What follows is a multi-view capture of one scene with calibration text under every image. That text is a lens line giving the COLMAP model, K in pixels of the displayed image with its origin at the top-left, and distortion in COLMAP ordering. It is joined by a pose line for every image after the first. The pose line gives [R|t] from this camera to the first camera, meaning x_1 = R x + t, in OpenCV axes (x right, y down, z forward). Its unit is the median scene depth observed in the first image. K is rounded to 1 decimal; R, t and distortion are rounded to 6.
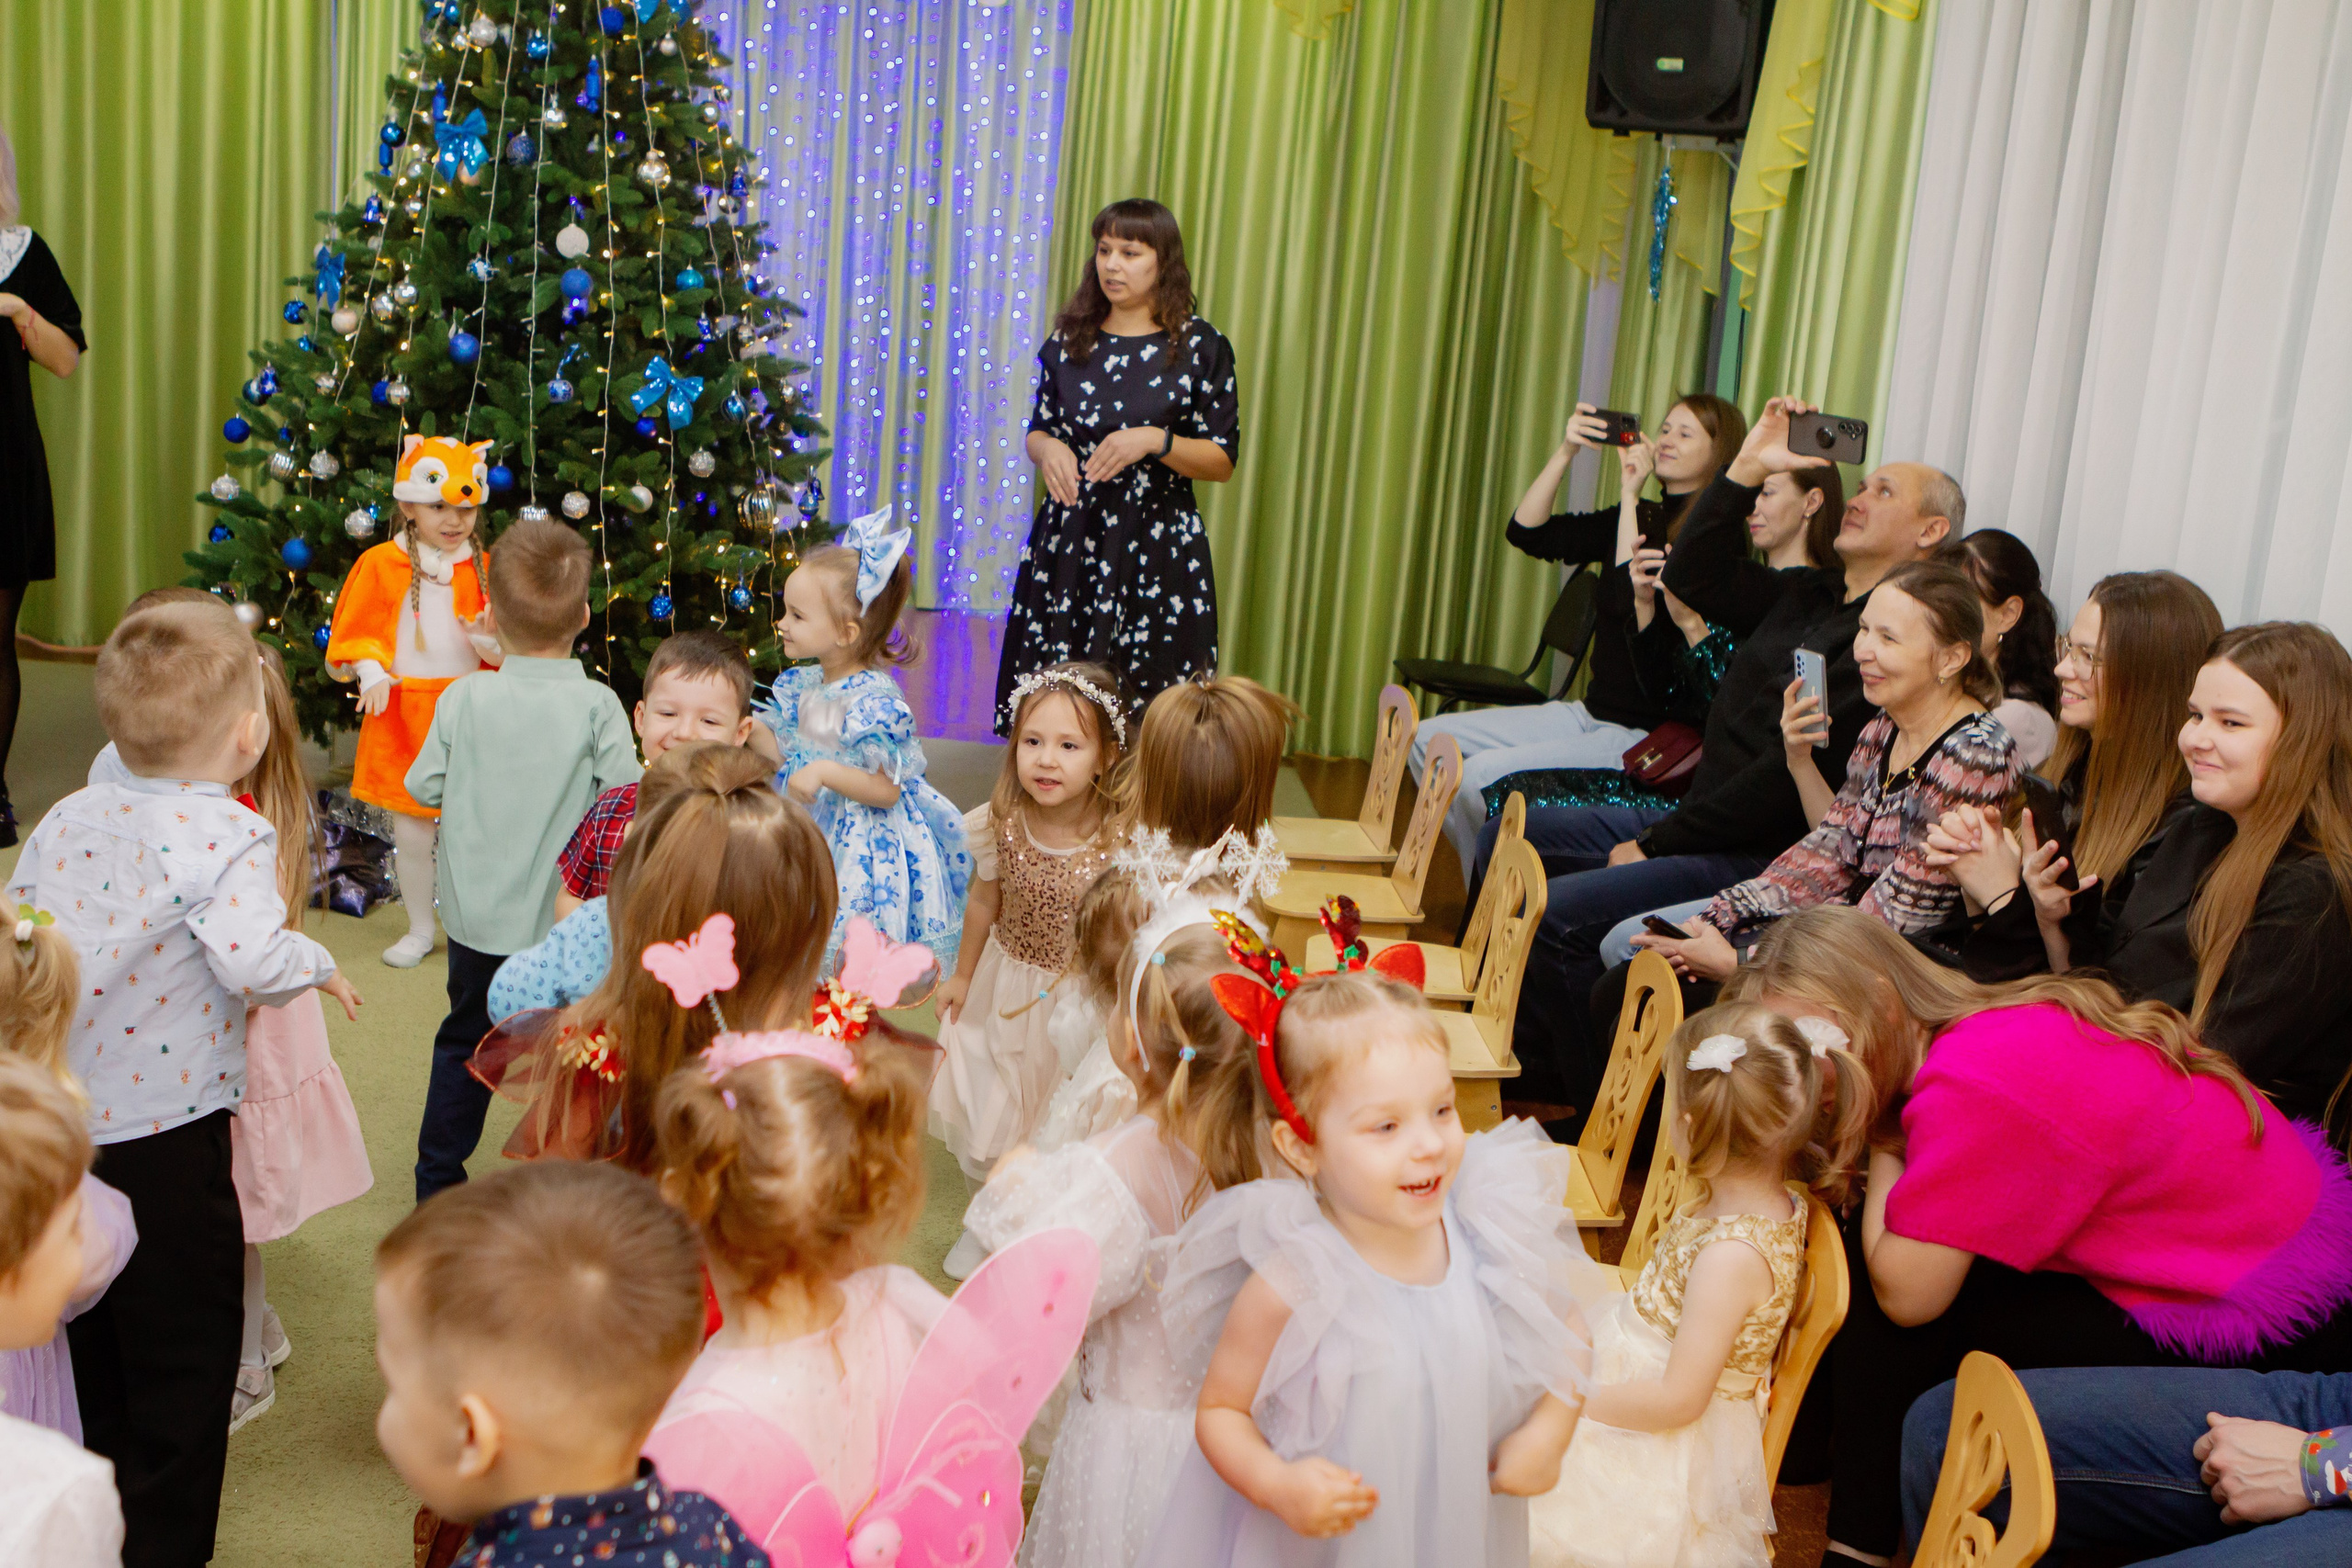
lens RADIAL K [[2581.7, 0, 1168.8], [0, 2581.7, 786.6], [0, 0, 1]] dist [-0.019917, 0.000000]
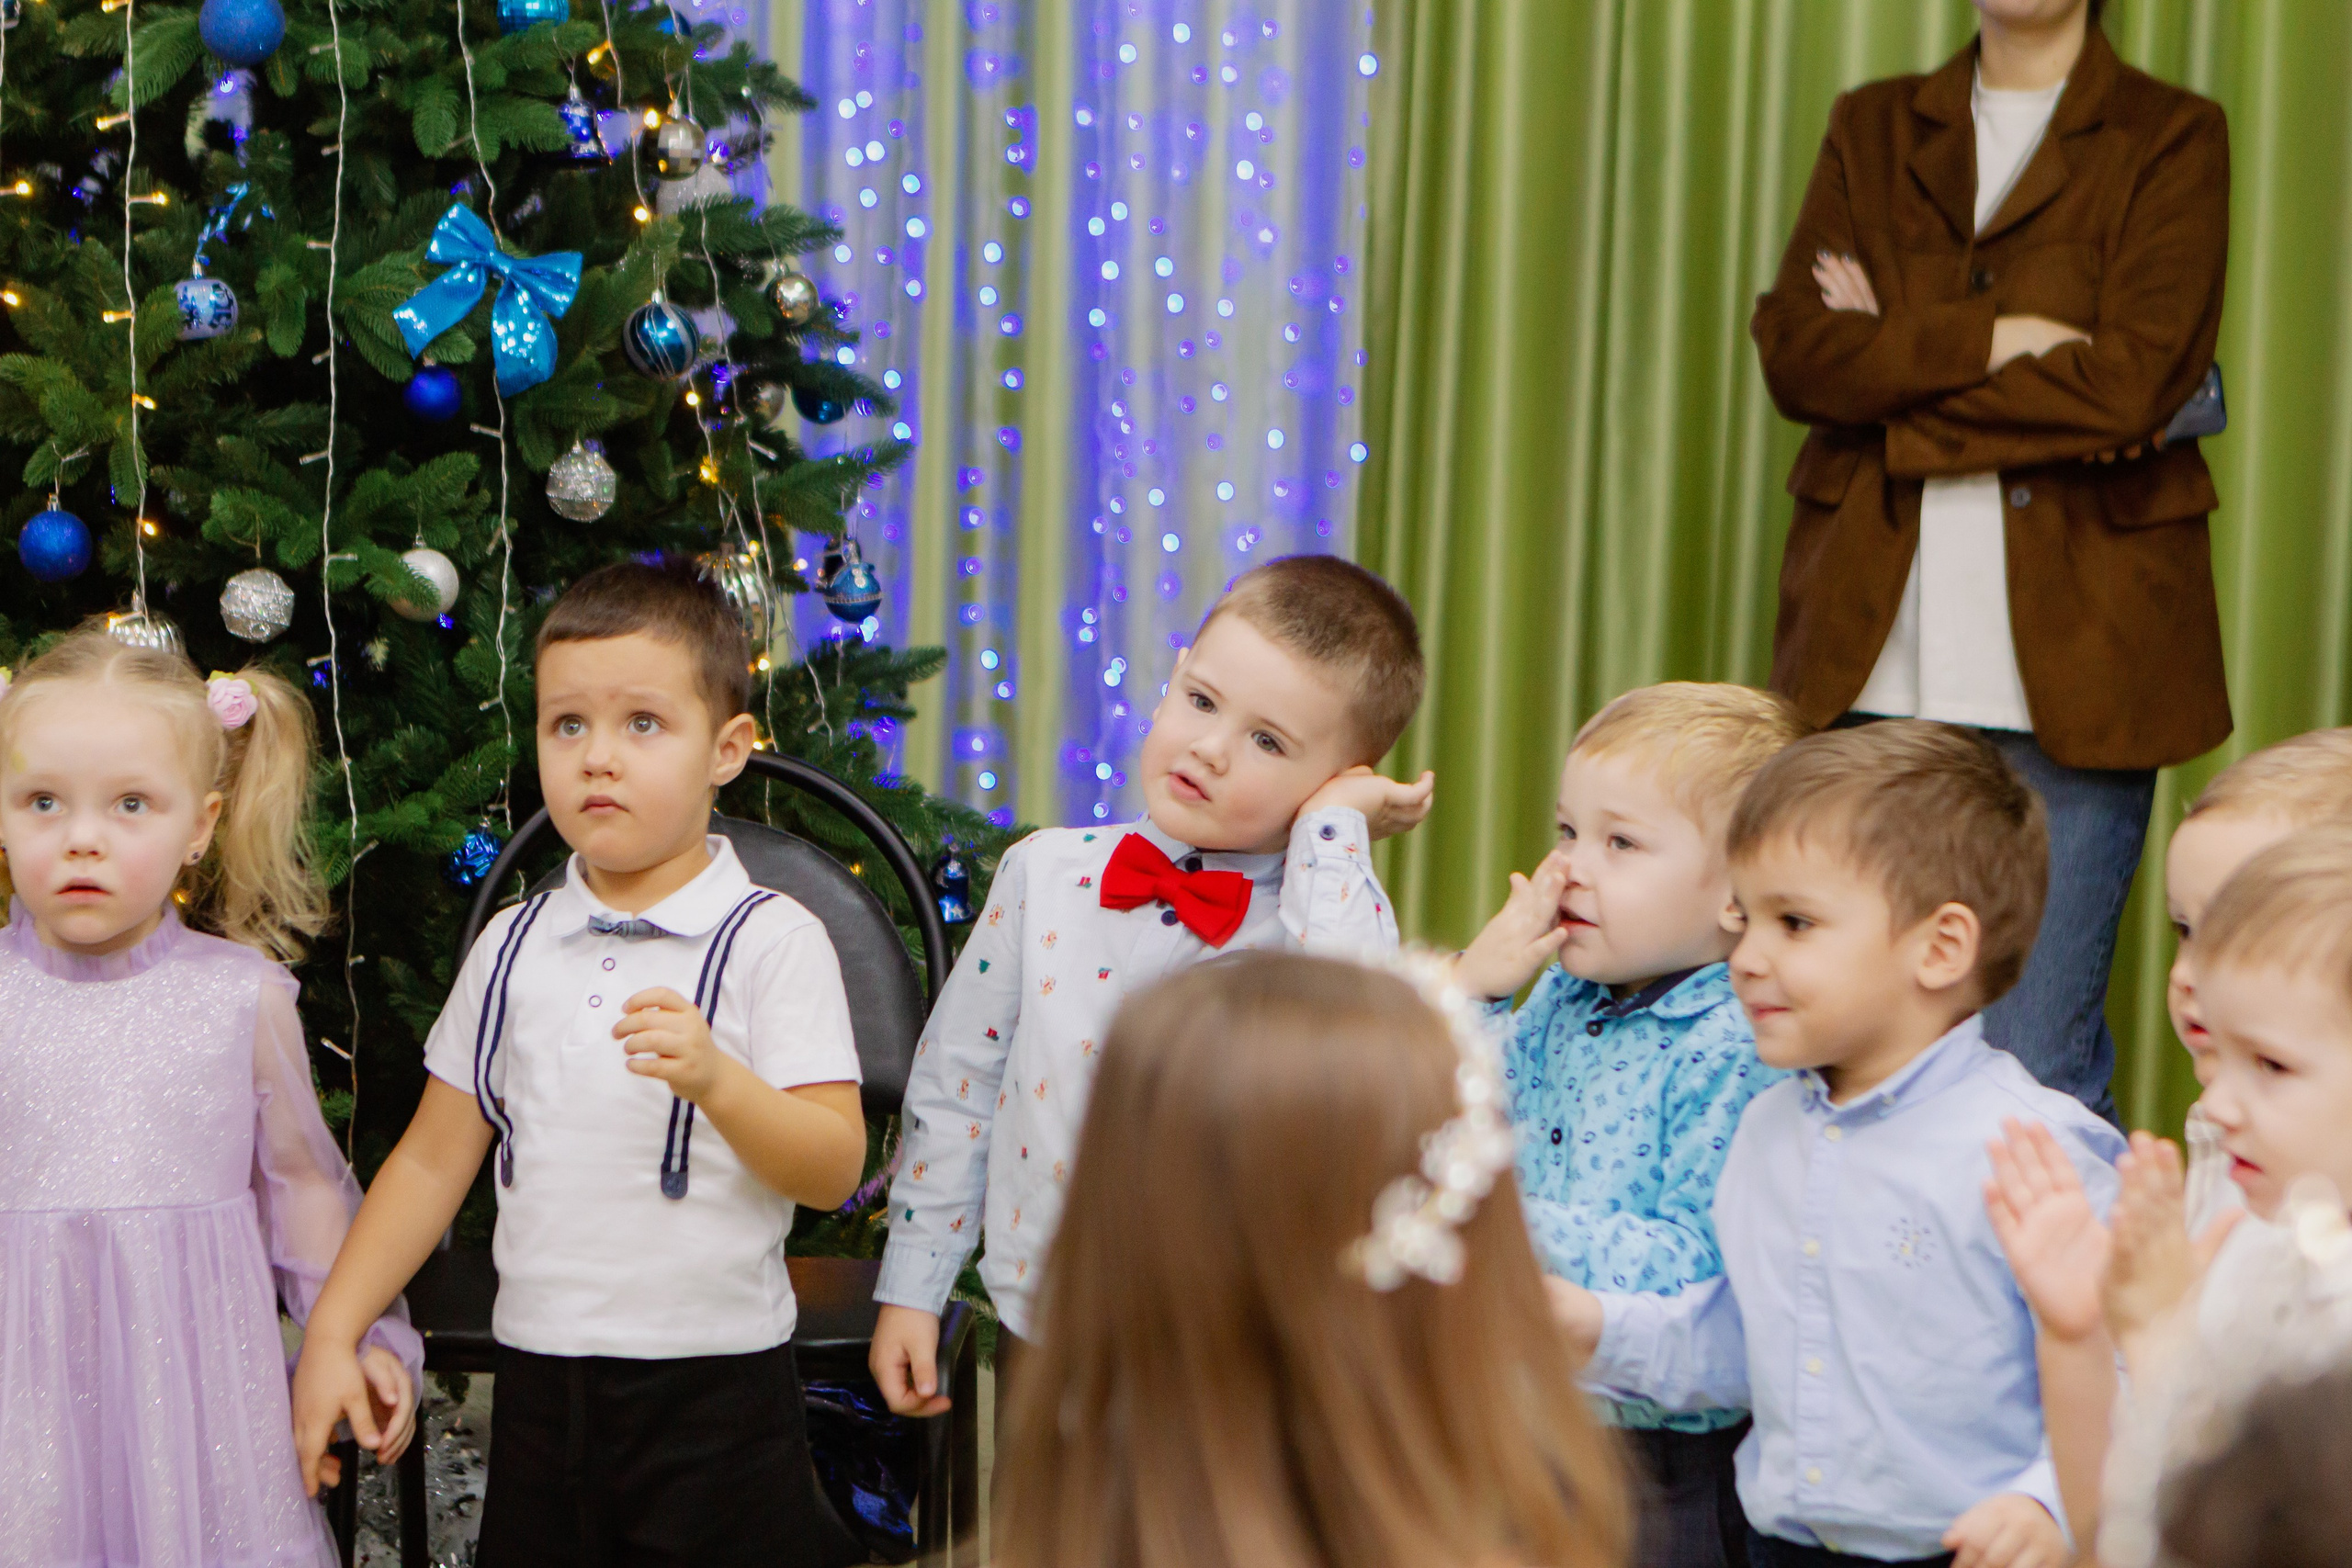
lens RADIAL K [[5955.1, 0, 1184.8], [0, 5955.1, 784.2], [0, 0, 1]] dist [-0.079402, 0.000000]
pose [[0.998162, -0.049612, -0.034814, -0.066251], [0.045762, 0.993545, -0.103802, 0.010917], [0.039739, 0.102018, 0.993989, 0.153403]]
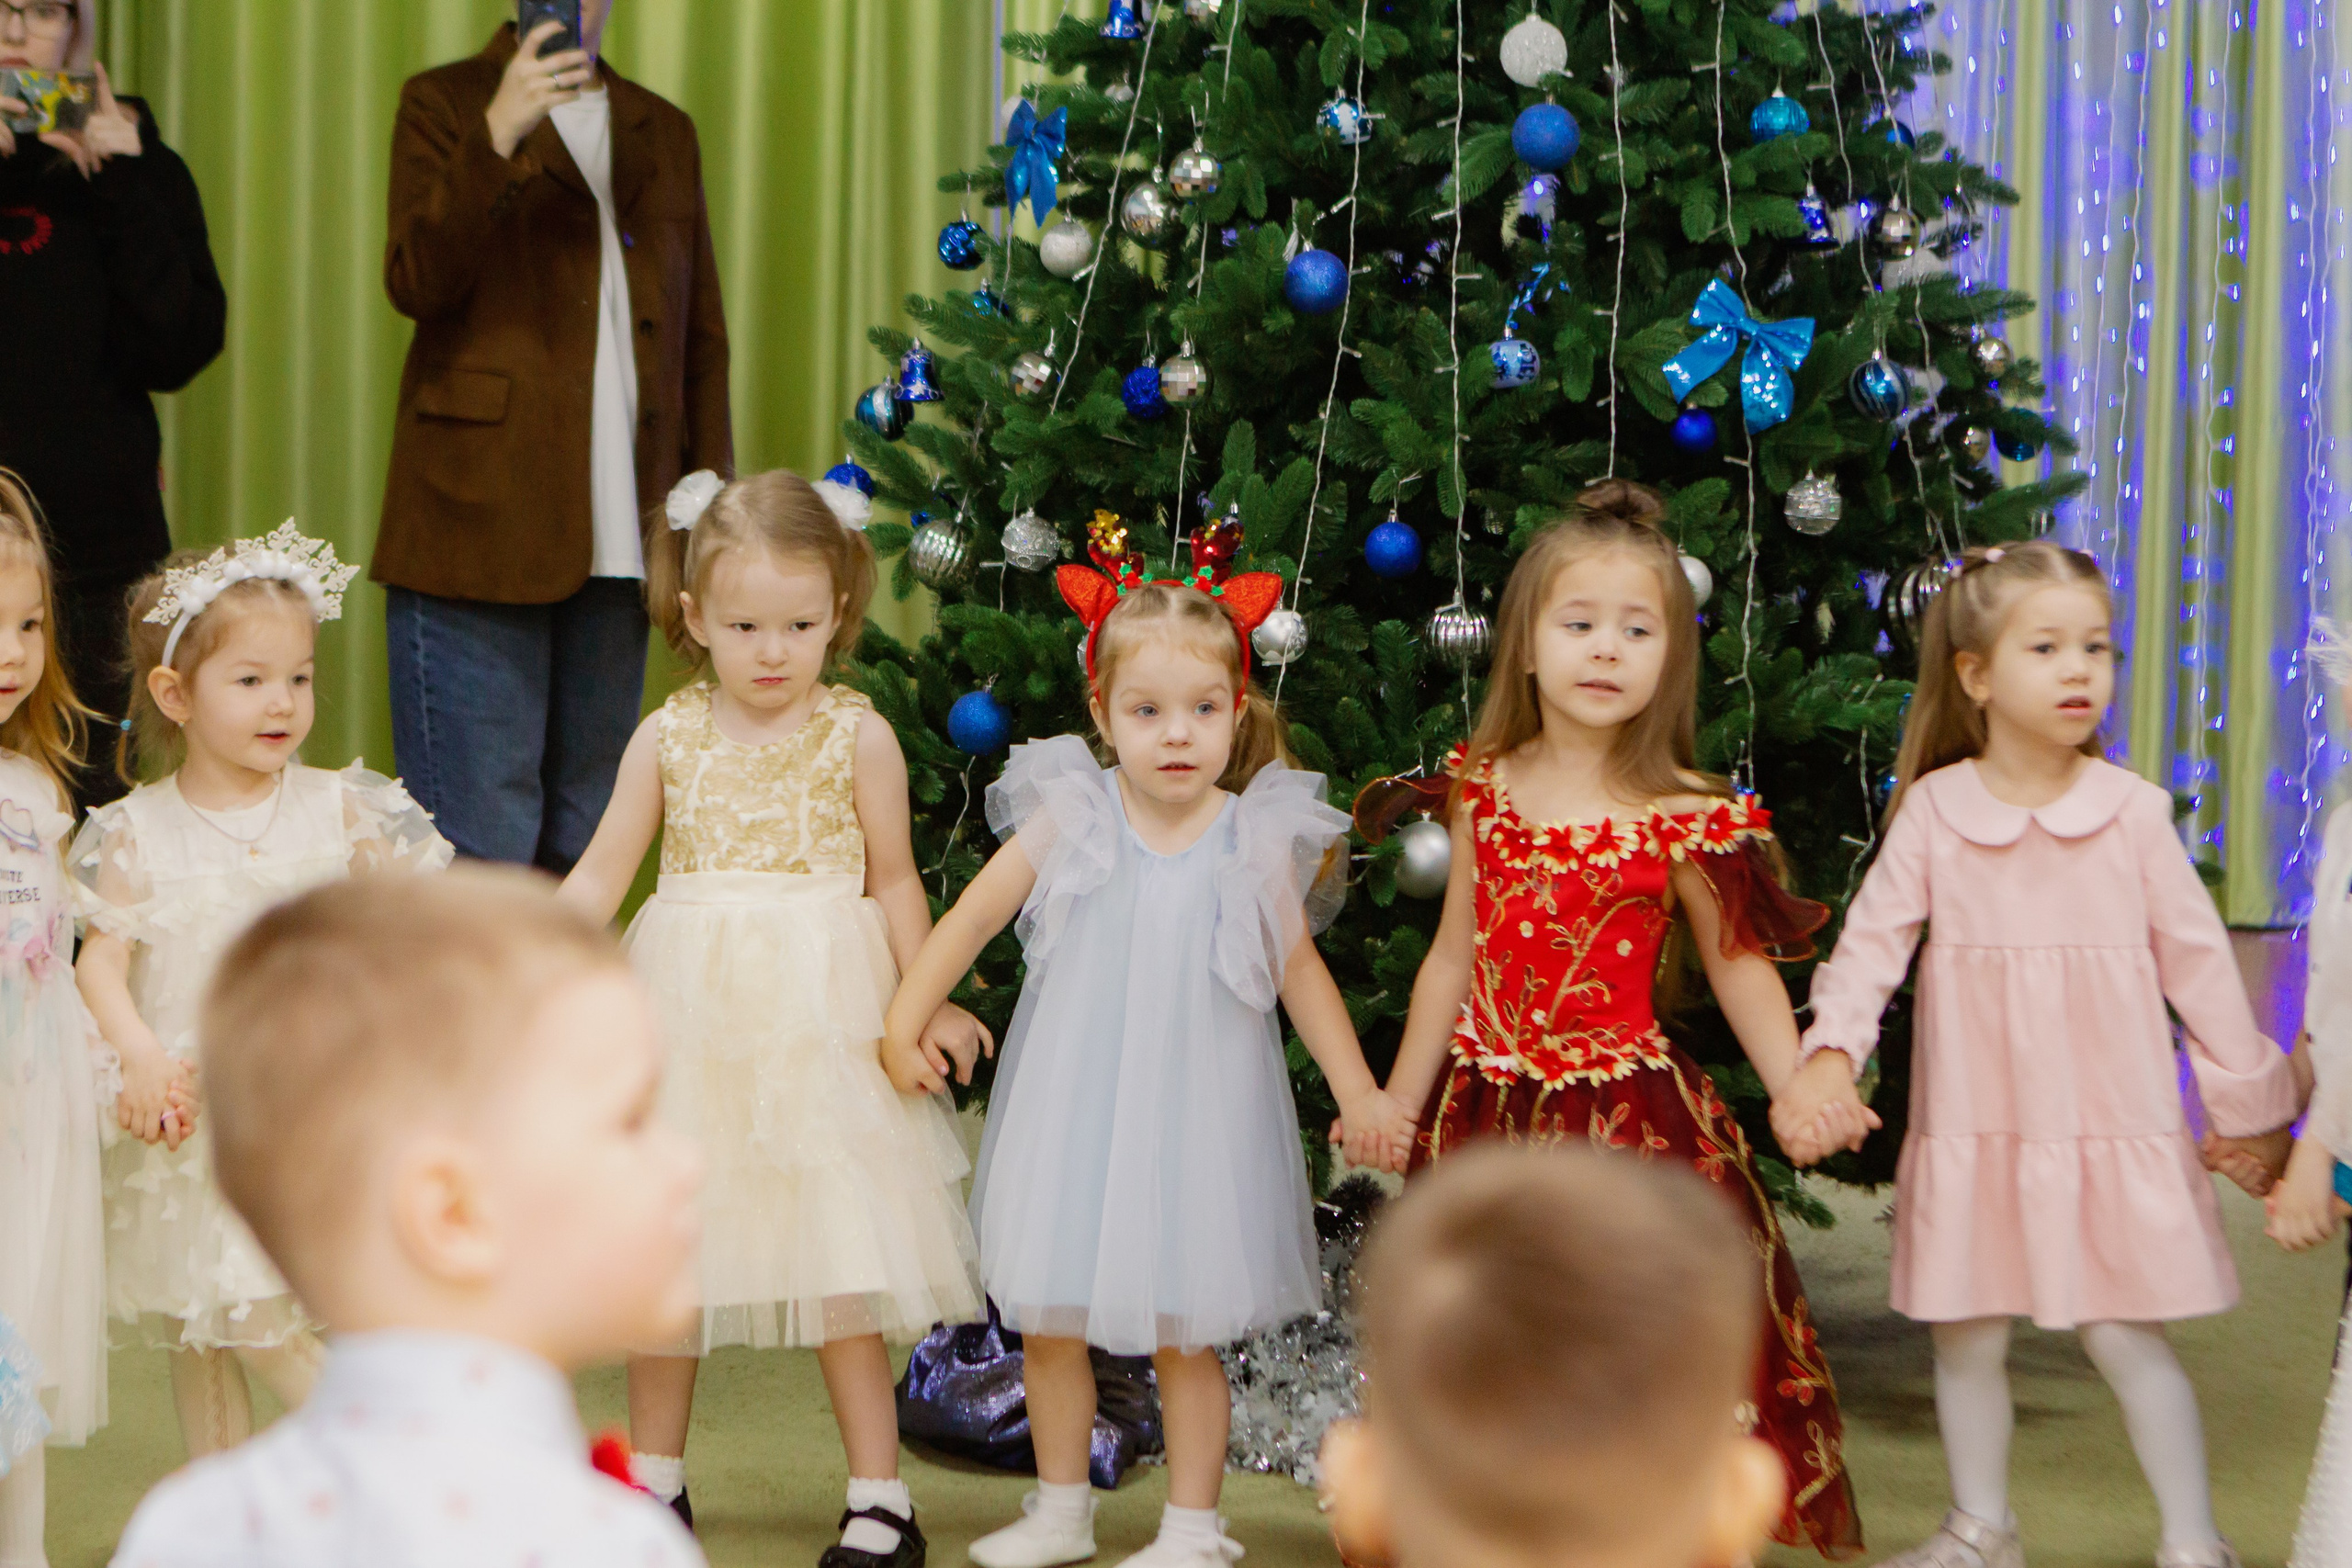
lens RADIAL K [[5899.5, 0, 1160.6], [0, 5899.5, 771.5], [0, 0, 1]] dist [-0.051603, 0.000000]
pose [[0.966197, -0.037631, -0.255042, -0.026241], [0.004792, 0.991740, -0.128176, 0.056820], [0.257758, 0.122621, 0.958397, -0.037171]]
